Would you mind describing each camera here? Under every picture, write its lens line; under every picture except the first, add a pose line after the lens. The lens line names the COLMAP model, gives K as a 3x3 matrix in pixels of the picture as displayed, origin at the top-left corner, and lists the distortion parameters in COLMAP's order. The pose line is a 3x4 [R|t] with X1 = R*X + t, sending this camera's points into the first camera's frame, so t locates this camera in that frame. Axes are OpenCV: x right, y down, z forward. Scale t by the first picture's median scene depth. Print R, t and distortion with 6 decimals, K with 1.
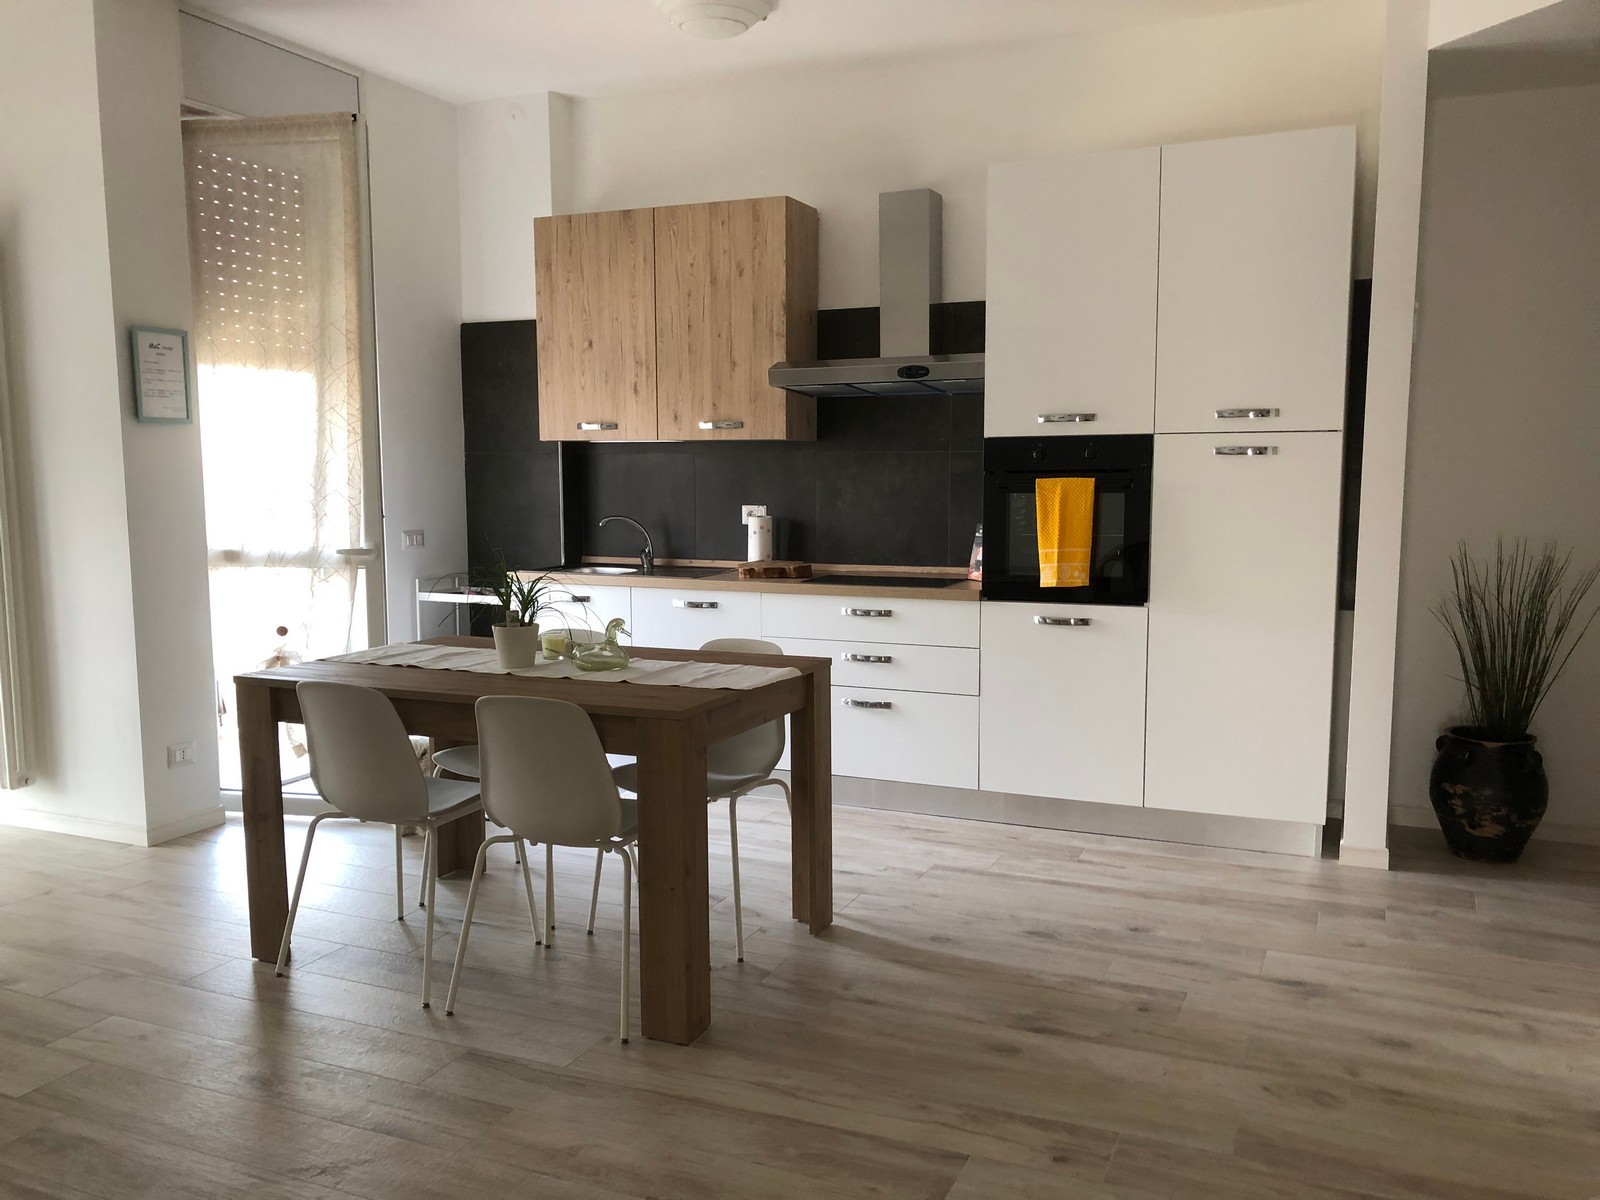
lens RADIAL K [[1321.5, 0, 800.0], [0, 1321.5, 600.0], [0, 0, 1]] dist [0.207016, -0.337084]
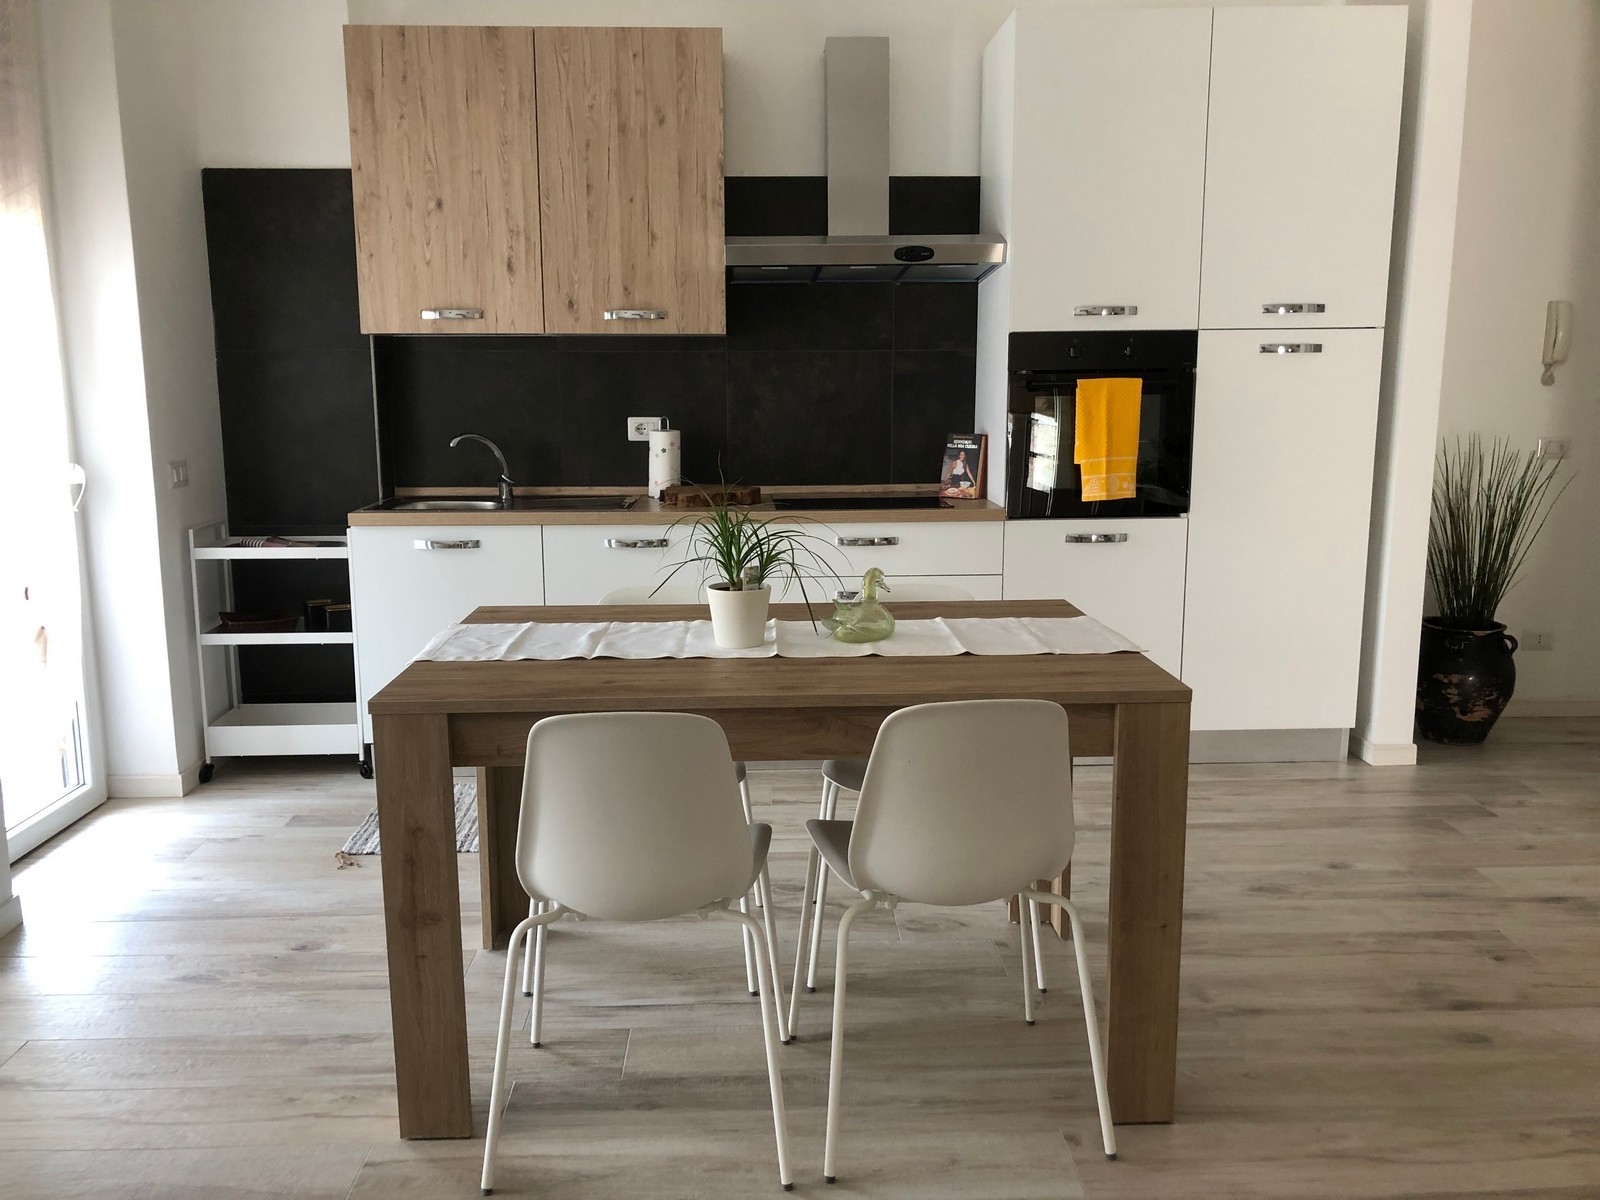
lens RADIAL K [[1323.1, 0, 776.5], [0, 1323.1, 595.8], [0, 0, 1]] dist [0.049915, -0.007381]
pose [[0.902895, -0.072375, 0.423725, -0.350535], [0.047923, 0.996527, 0.068096, -0.015615], [-0.427182, -0.041177, 0.903227, 0.256704]]
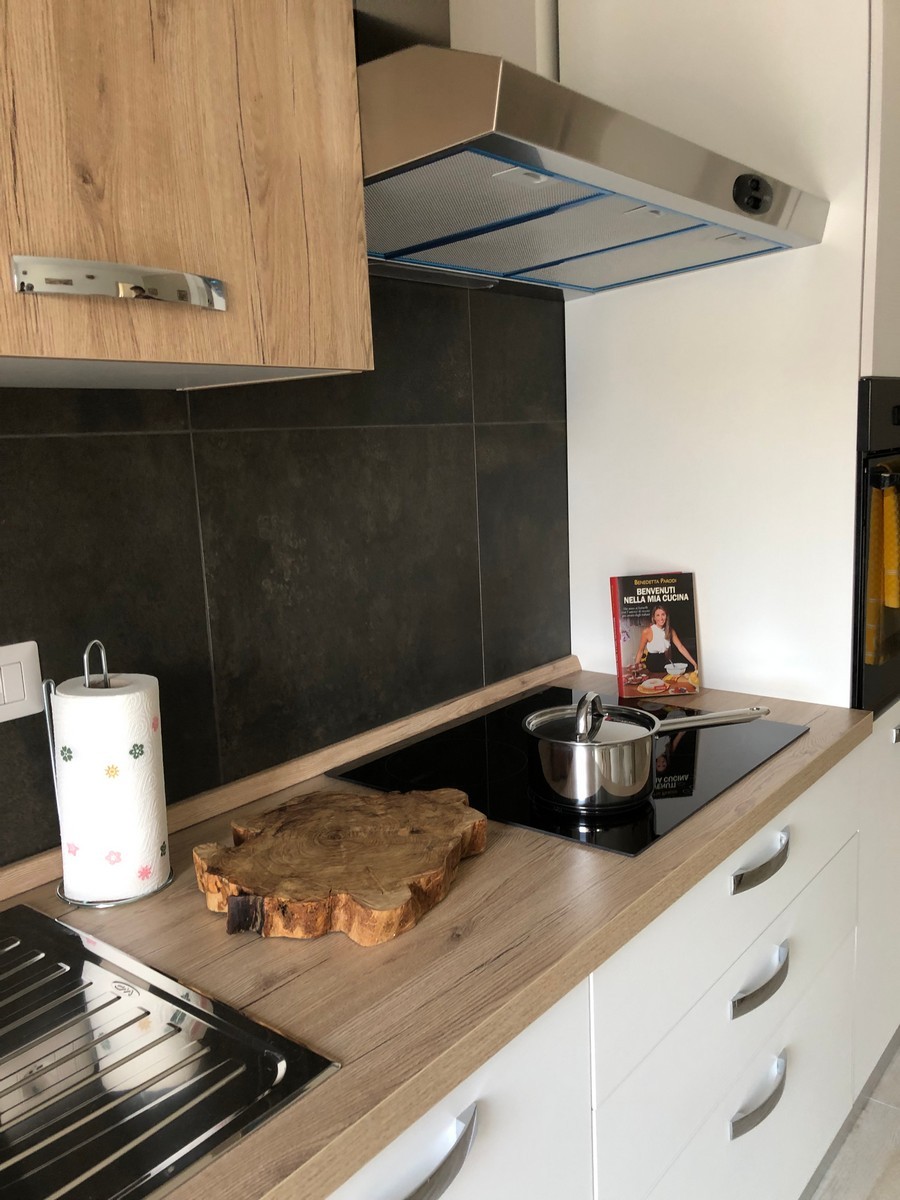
lens RADIAL K [[992.4, 0, 474.0], [0, 992.4, 597.1], [0, 0, 1]] dist [0.049915, -0.007381]
pose [[0.237169, -0.161586, 0.957936, -0.212479], [0.142666, 0.981172, 0.130184, -0.103677], [-0.960936, 0.105789, 0.255756, 0.969258]]
